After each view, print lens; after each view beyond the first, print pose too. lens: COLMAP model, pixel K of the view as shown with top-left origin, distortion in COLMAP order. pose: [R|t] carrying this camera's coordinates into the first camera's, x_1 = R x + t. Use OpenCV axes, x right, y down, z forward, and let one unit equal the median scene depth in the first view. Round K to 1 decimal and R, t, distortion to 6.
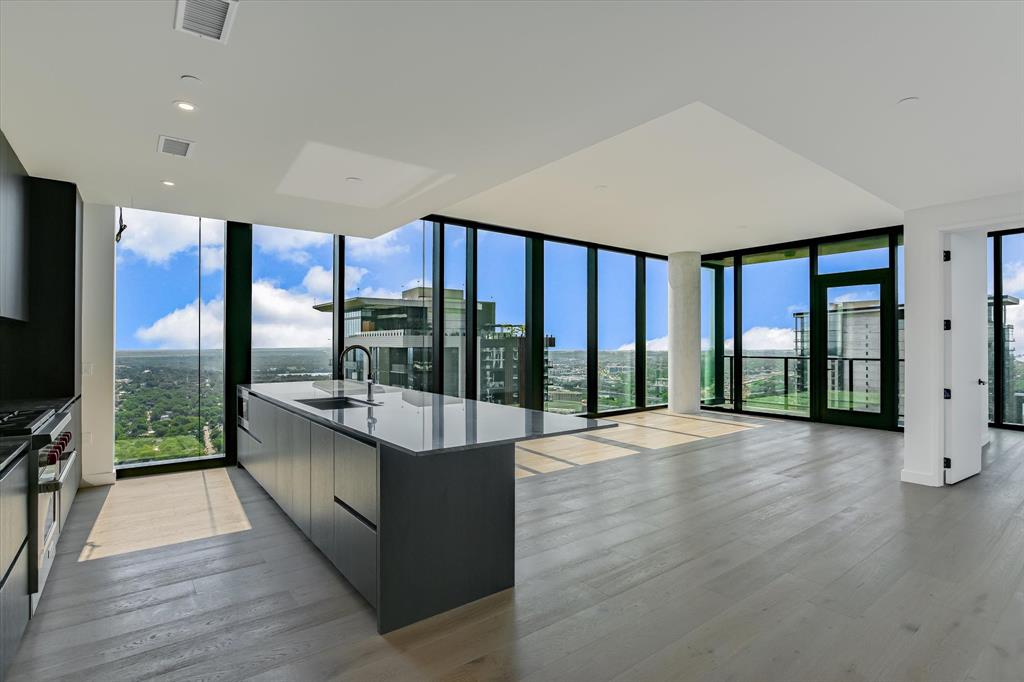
lens RADIAL K [[497.4, 0, 508.0], [0, 497.4, 340.4], [0, 0, 1]] dist [0.000035, -0.009756]
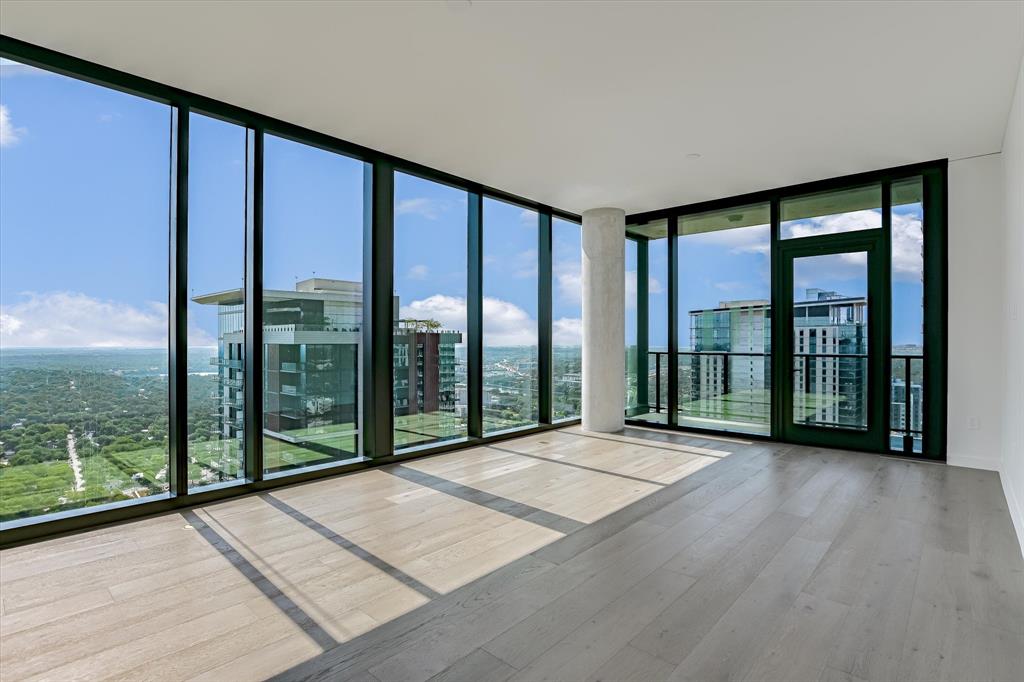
lens RADIAL K [[497.4, 0, 508.0], [0, 497.4, 340.4], [0, 0, 1]] dist [0.000035, -0.009756]
pose [[0.984237, -0.000994, 0.176853, 0.082824], [-0.000191, 0.999978, 0.006684, 0.007968], [-0.176855, -0.006612, 0.984215, 0.289409]]
